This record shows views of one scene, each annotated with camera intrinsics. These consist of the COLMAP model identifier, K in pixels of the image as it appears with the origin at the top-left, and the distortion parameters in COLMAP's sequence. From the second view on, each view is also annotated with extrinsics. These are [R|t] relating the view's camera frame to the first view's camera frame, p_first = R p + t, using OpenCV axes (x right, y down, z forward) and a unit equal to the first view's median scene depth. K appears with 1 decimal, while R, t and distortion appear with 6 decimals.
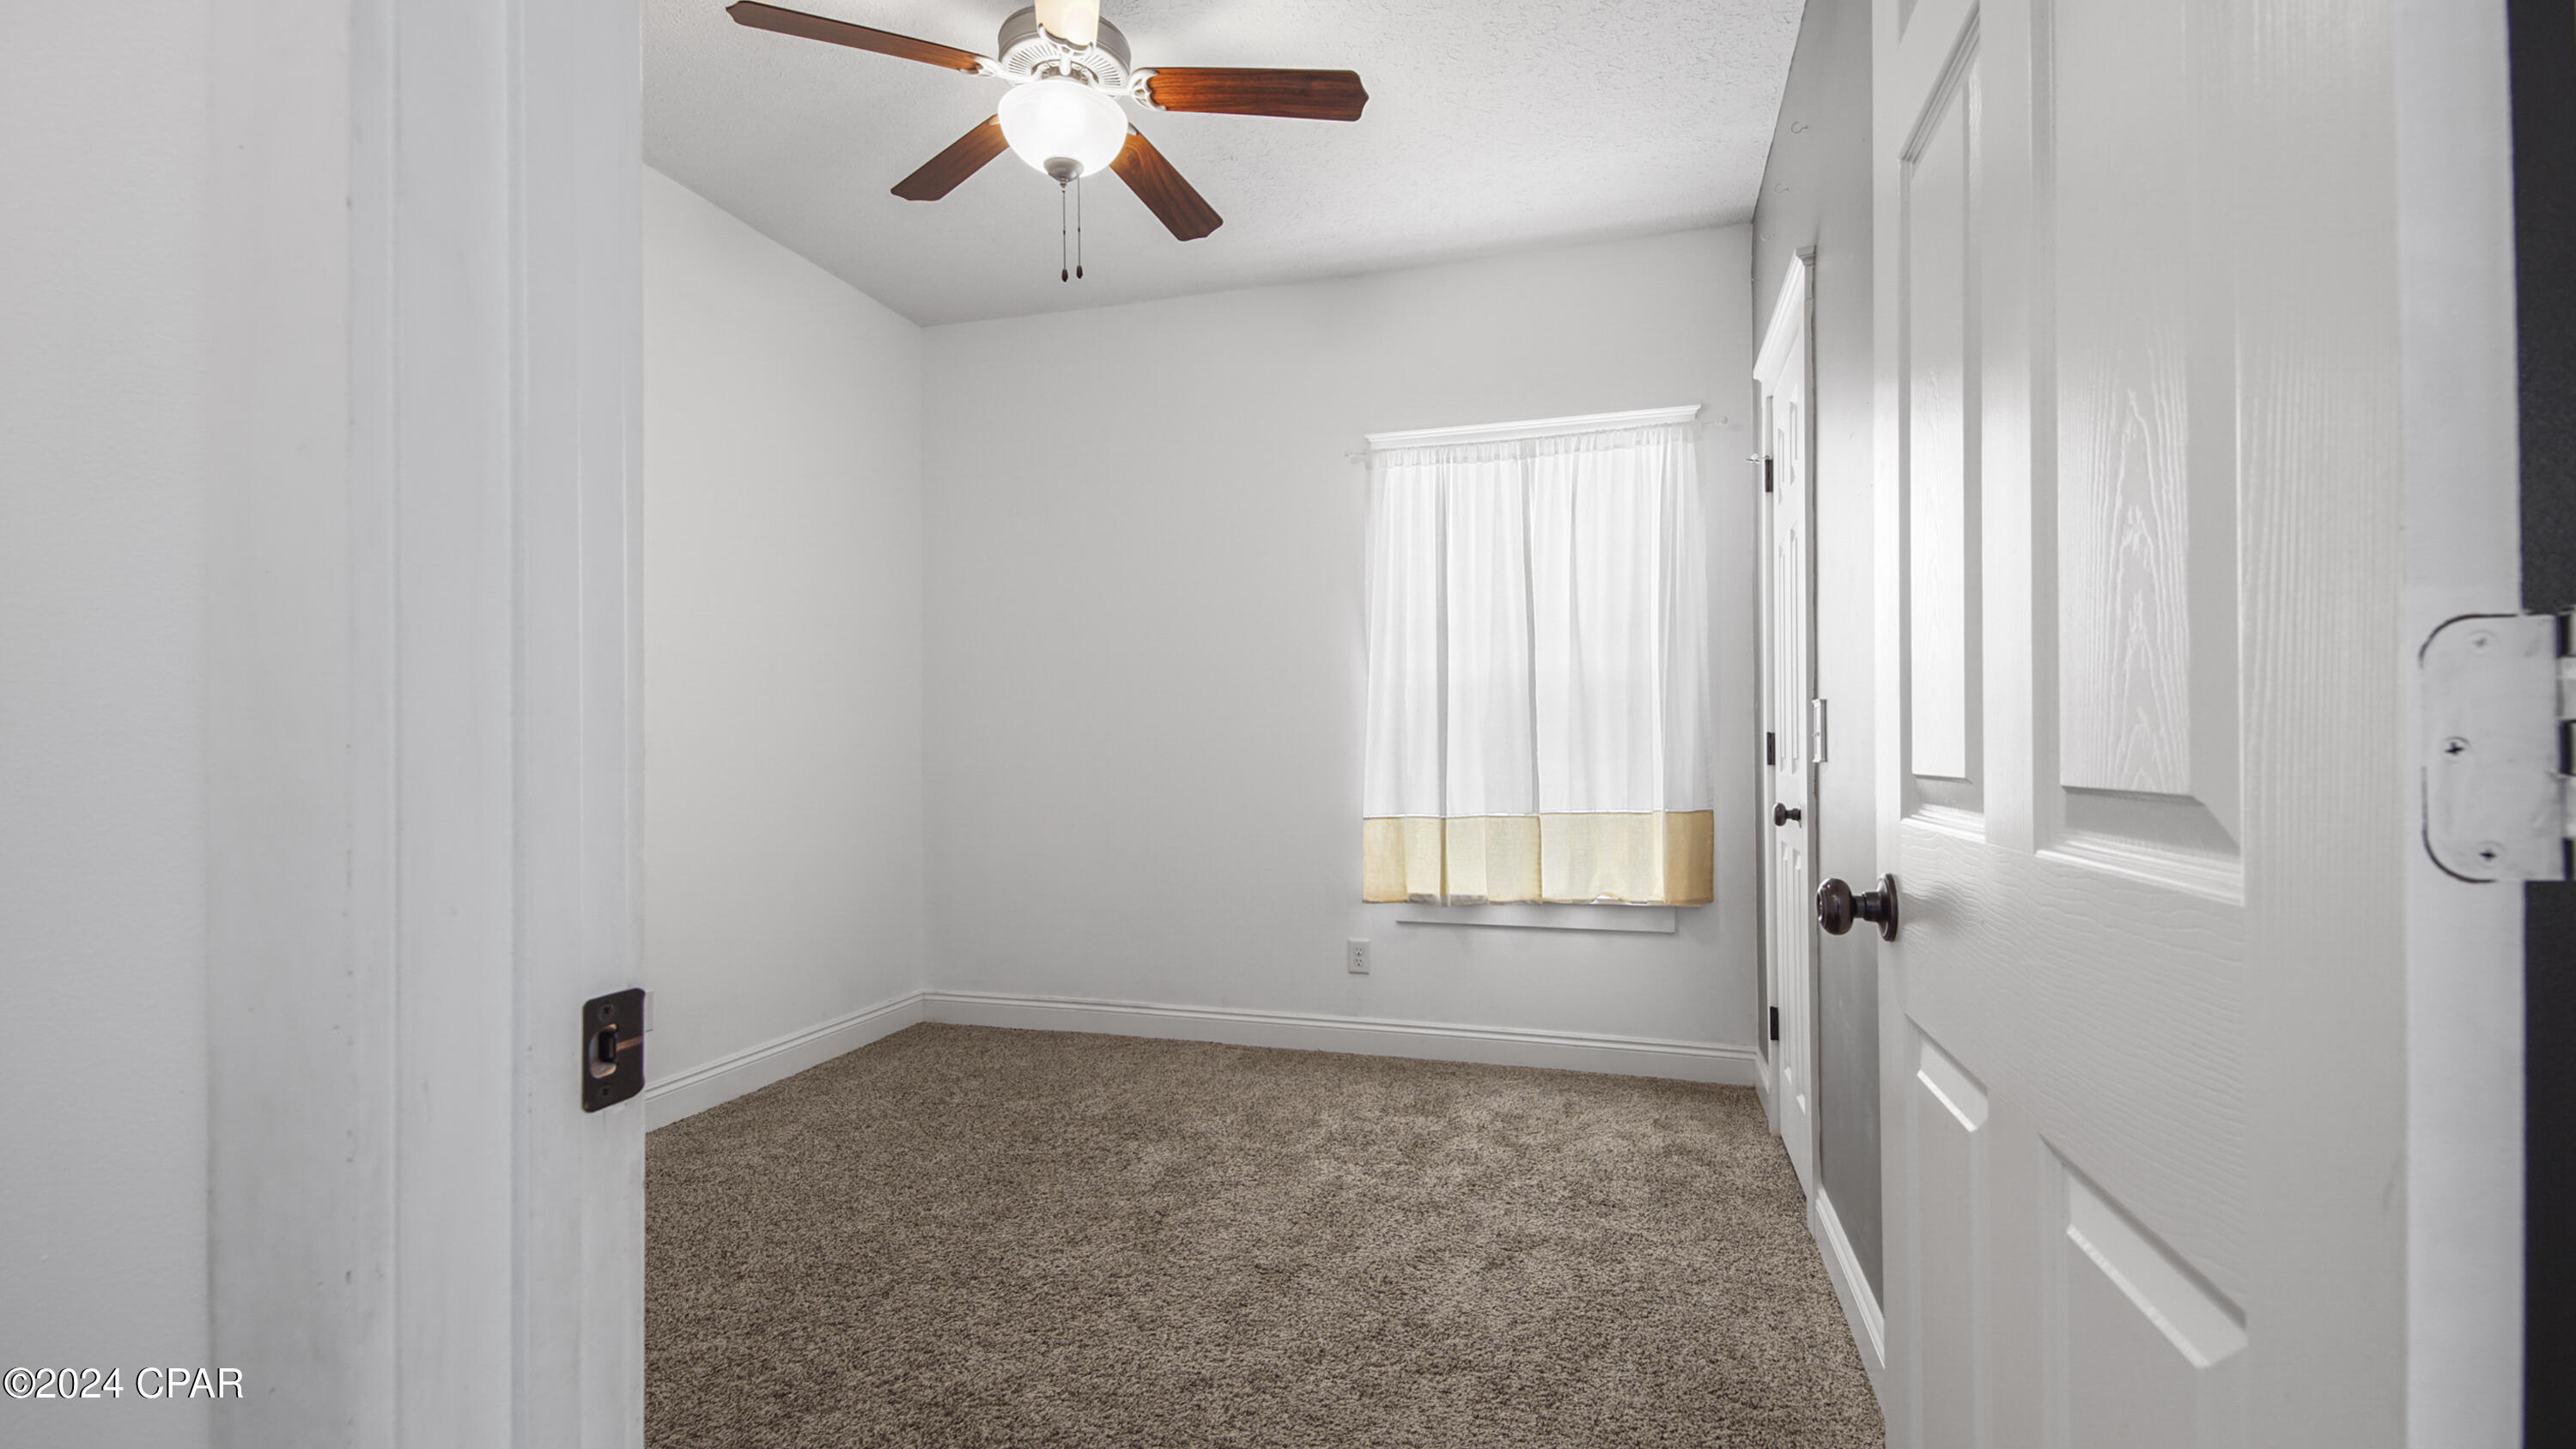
lens RADIAL K [[1065.7, 0, 1288.0], [0, 1065.7, 724.5], [0, 0, 1]] dist [0.000422, -0.000023]
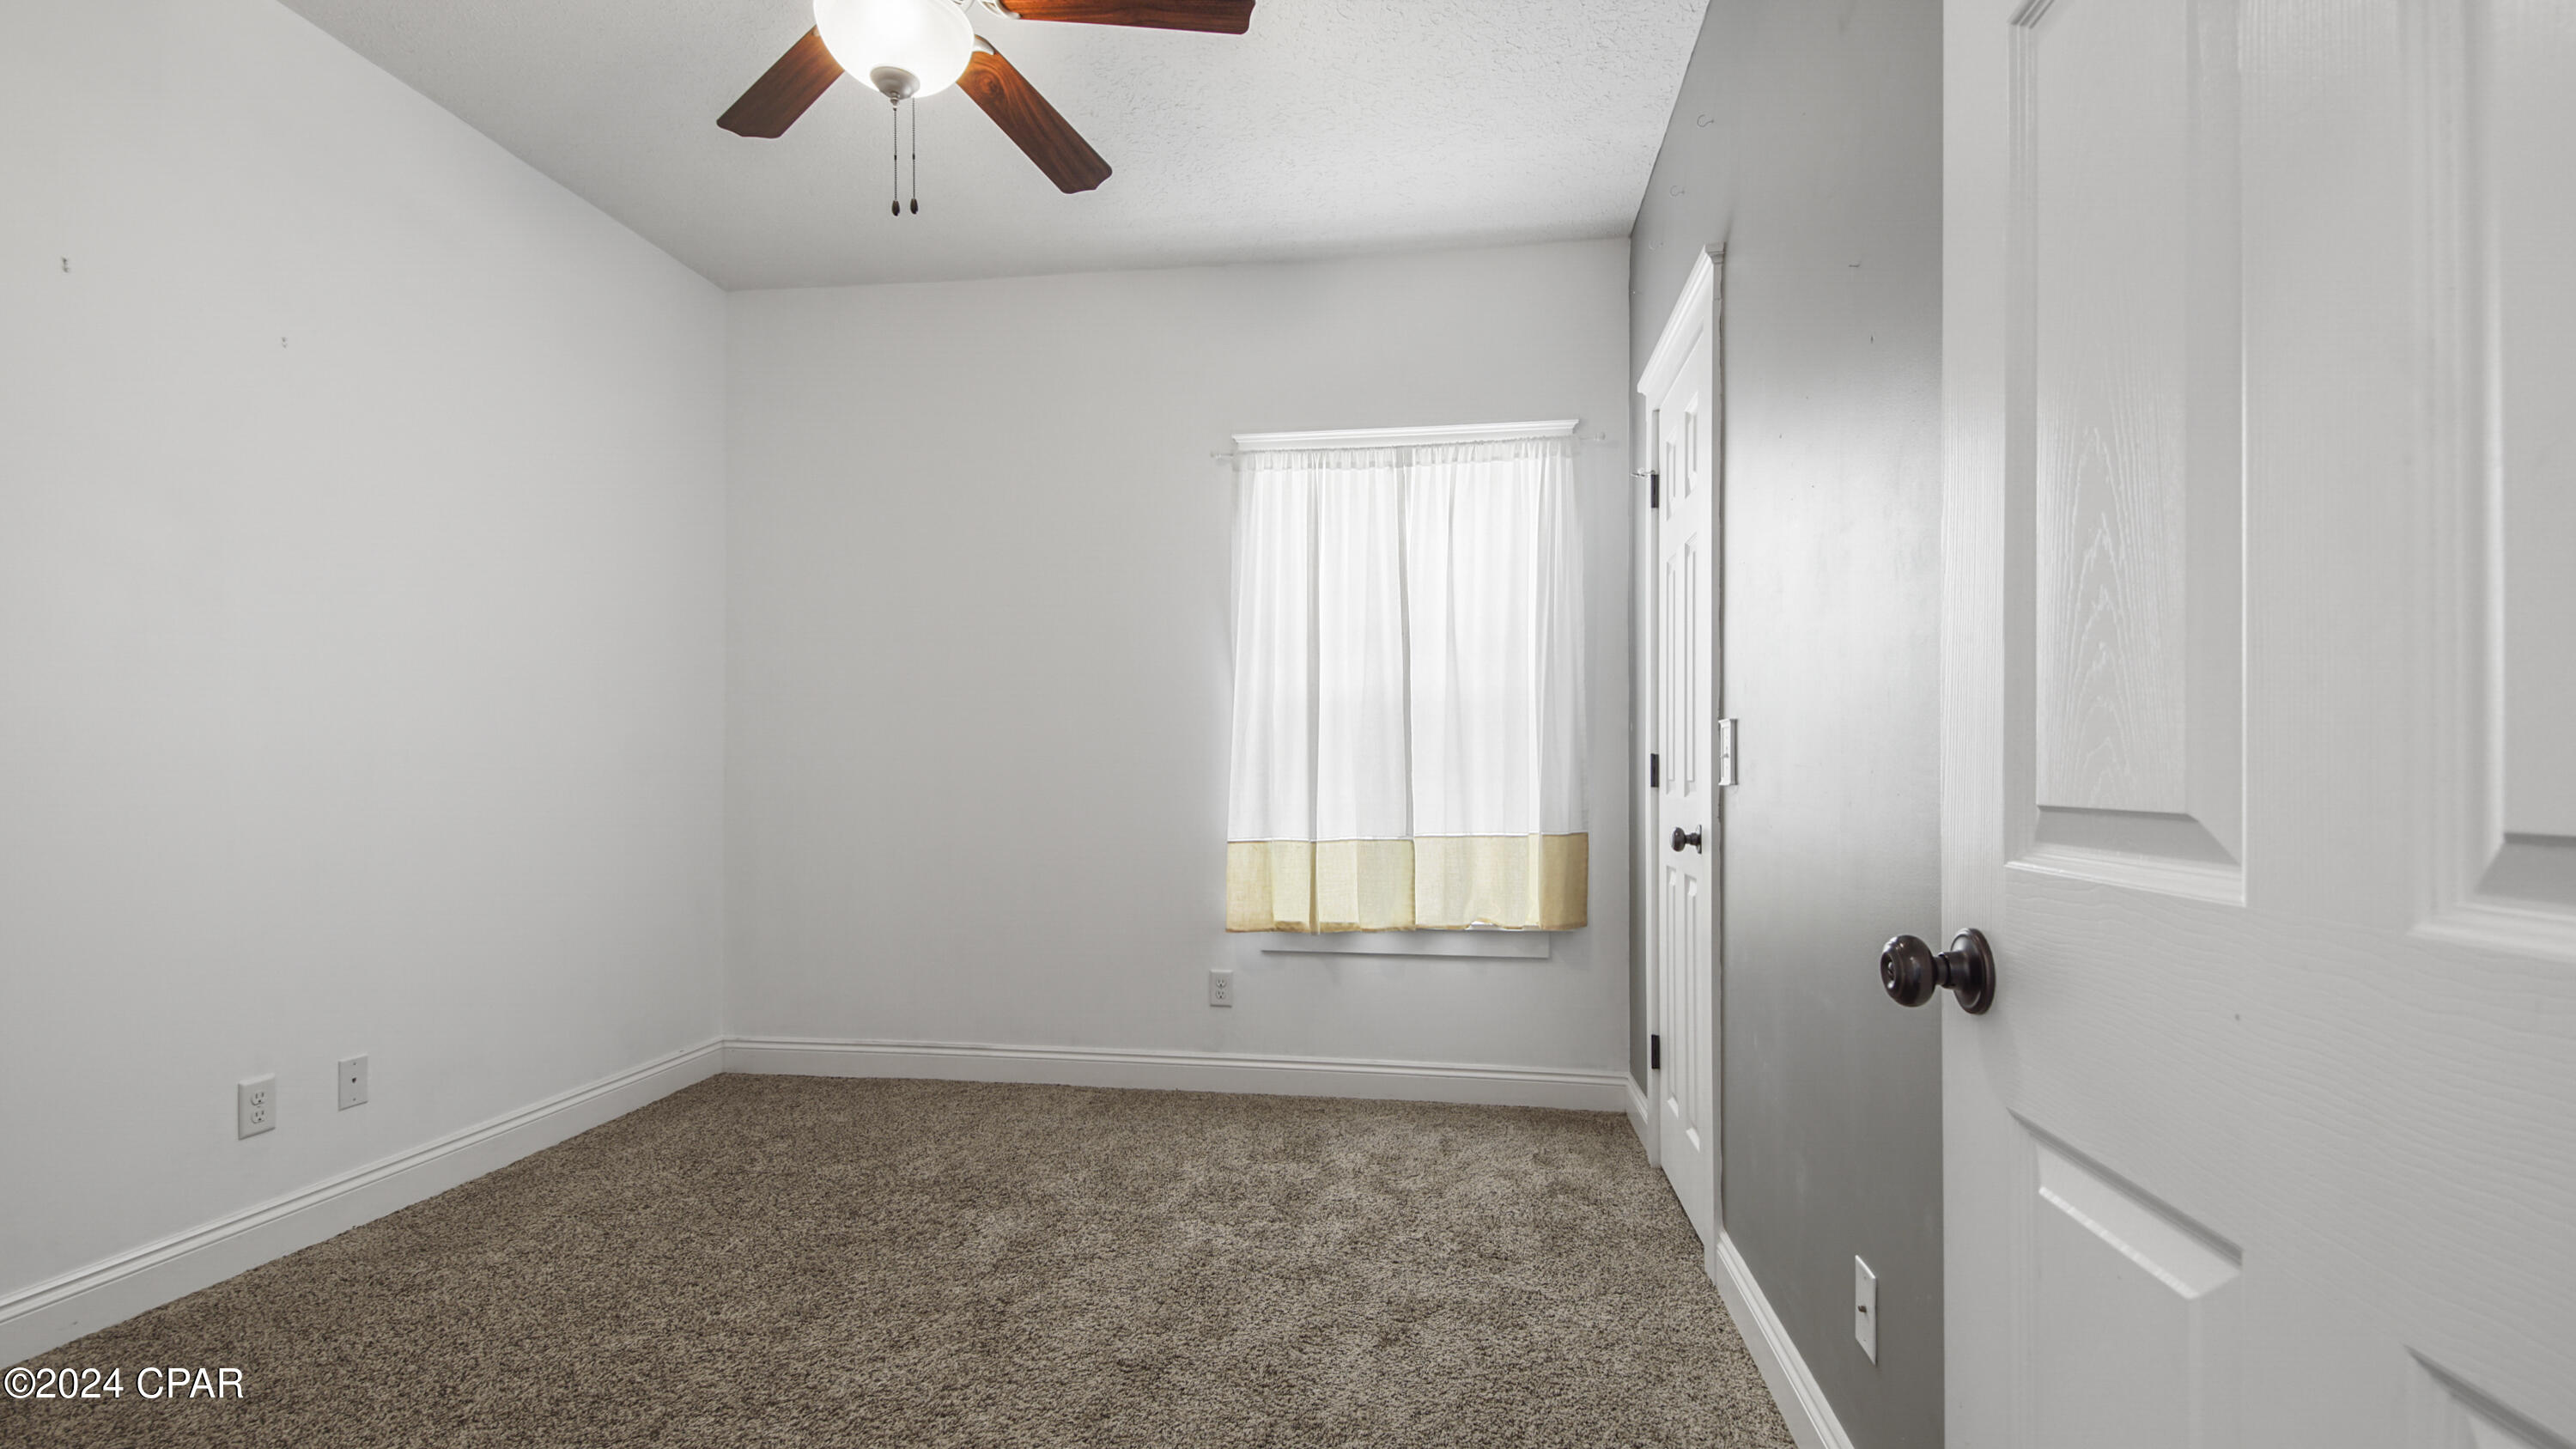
lens RADIAL K [[1049.3, 0, 1312.2], [0, 1049.3, 750.3], [0, 0, 1]] dist [0.024009, -0.018506]
pose [[0.985361, 0.008663, 0.170259, -0.020498], [-0.009644, 0.999941, 0.004936, 0.002287], [-0.170206, -0.006506, 0.985387, 0.103053]]
